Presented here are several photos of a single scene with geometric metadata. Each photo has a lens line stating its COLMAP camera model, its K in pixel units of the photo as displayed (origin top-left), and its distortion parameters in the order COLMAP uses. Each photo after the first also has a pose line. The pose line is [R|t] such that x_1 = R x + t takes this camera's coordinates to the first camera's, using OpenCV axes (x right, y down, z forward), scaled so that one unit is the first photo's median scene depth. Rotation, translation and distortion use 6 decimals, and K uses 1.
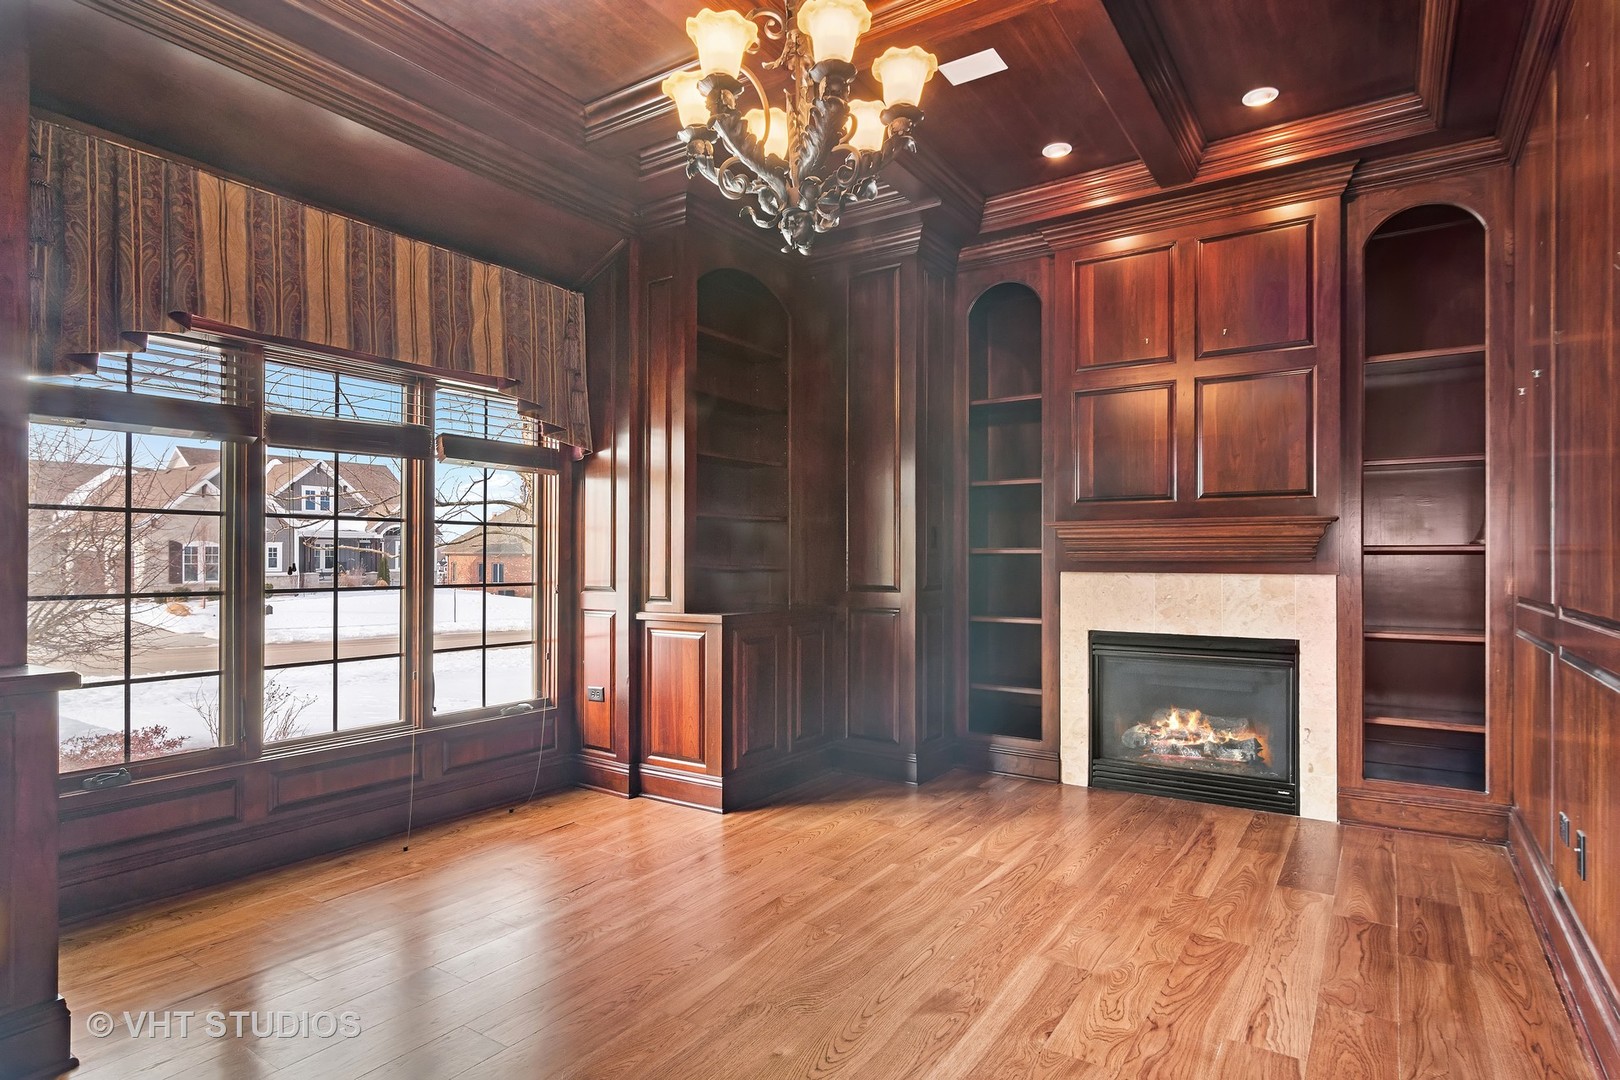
lens RADIAL K [[867.6, 0, 808.9], [0, 867.6, 549.2], [0, 0, 1]] dist [0.001959, 0.000328]
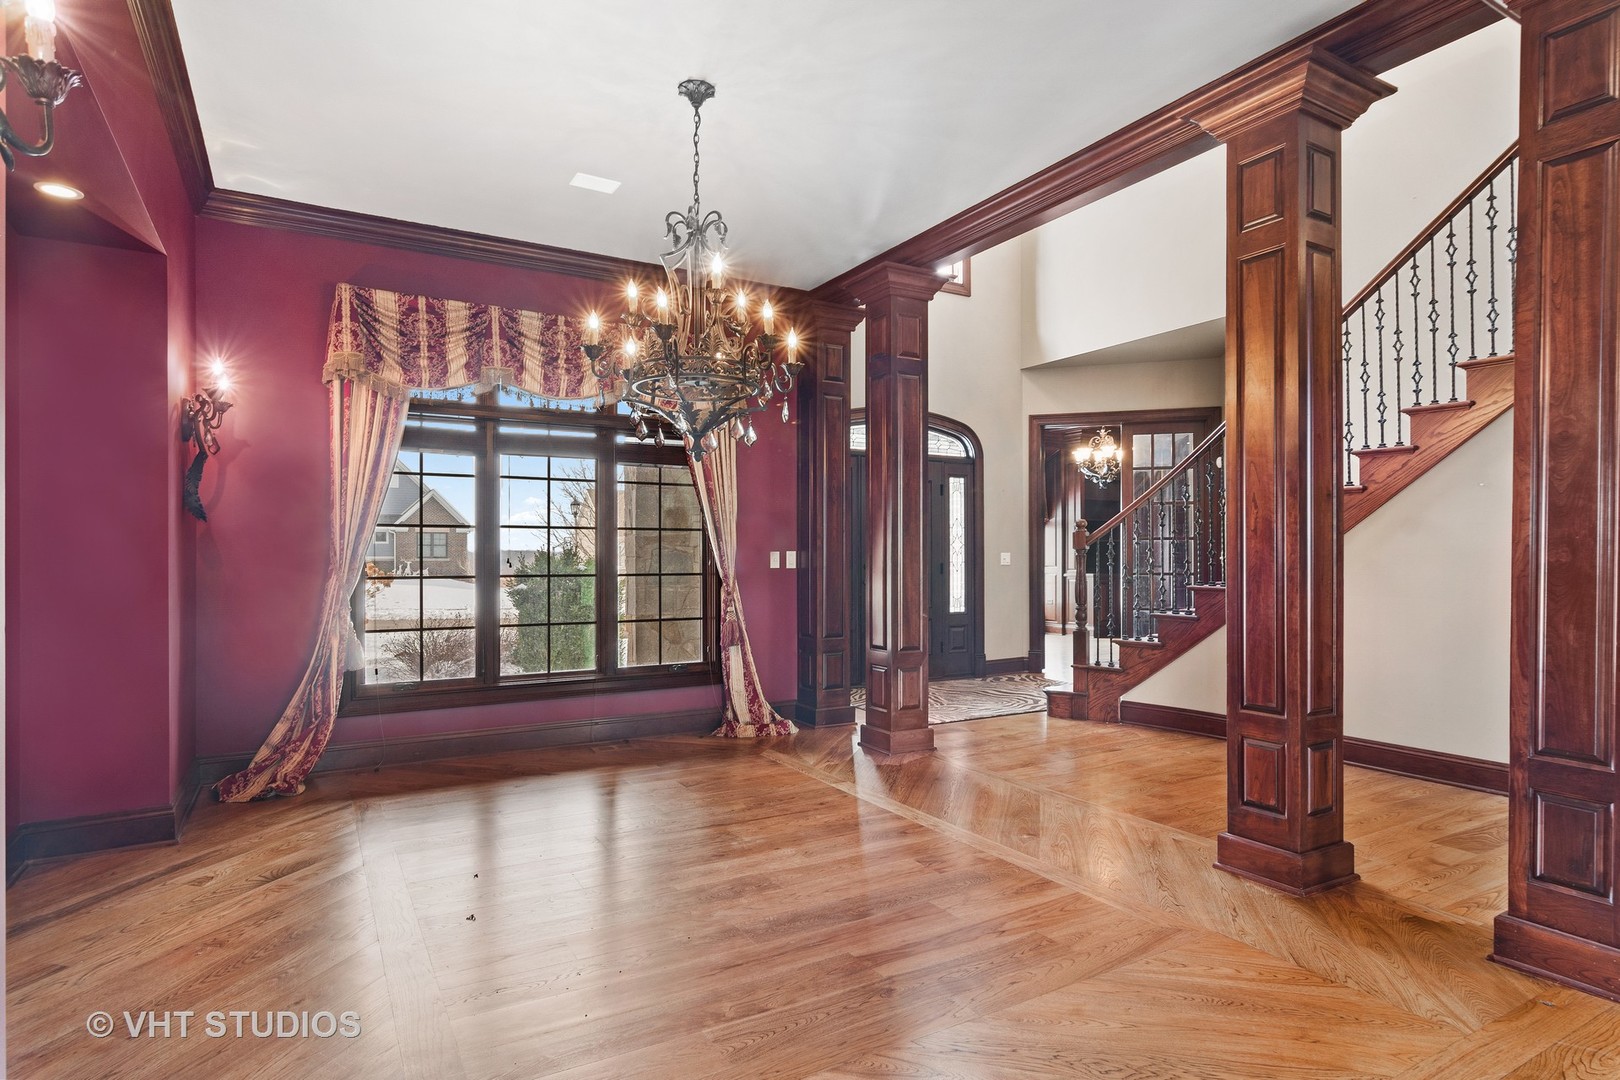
lens RADIAL K [[867.6, 0, 810.5], [0, 867.6, 545.6], [0, 0, 1]] dist [0.001959, 0.000328]
pose [[0.895942, -0.006204, -0.444128, 0.342296], [0.004678, 0.999979, -0.004532, -0.013778], [0.444147, 0.001983, 0.895952, -2.037934]]
